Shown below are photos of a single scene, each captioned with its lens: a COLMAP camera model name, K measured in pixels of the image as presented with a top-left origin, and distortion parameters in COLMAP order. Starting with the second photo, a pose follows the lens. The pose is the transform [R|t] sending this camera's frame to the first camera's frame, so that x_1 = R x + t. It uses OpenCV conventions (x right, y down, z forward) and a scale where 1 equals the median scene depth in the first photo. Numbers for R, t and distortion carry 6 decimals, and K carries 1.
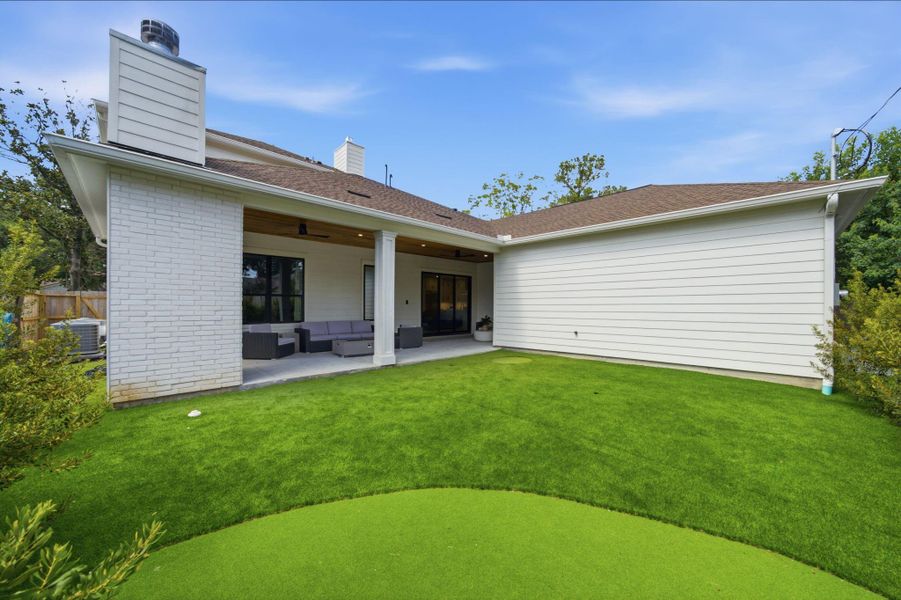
lens RADIAL K [[341.6, 0, 451.3], [0, 341.6, 302.2], [0, 0, 1]] dist [0.010017, 0.000424]
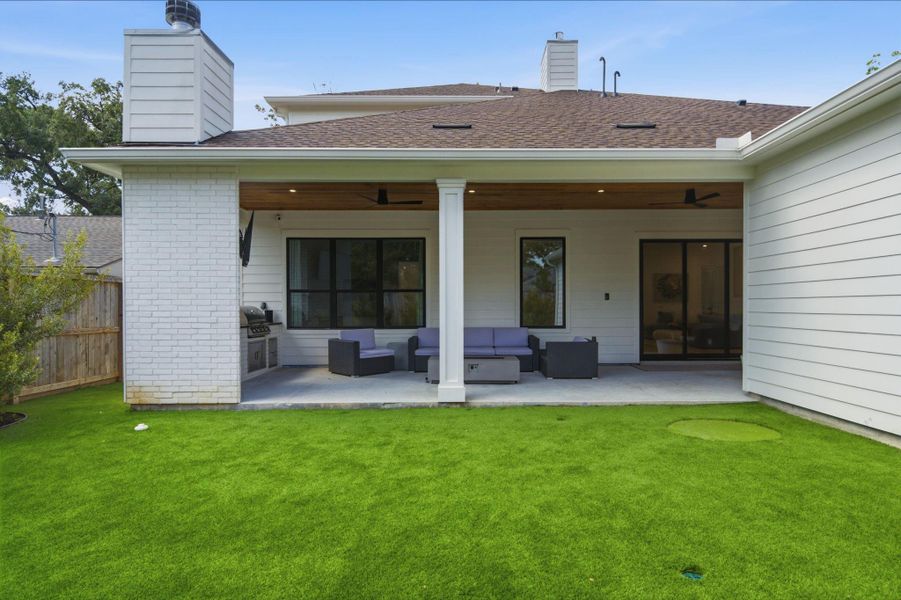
lens RADIAL K [[521.8, 0, 452.7], [0, 521.8, 304.0], [0, 0, 1]] dist [0.007689, -0.003460]
pose [[0.711997, -0.008305, -0.702134, 0.633415], [0.016142, 0.999859, 0.004542, 0.010494], [0.701997, -0.014568, 0.712031, 0.494891]]
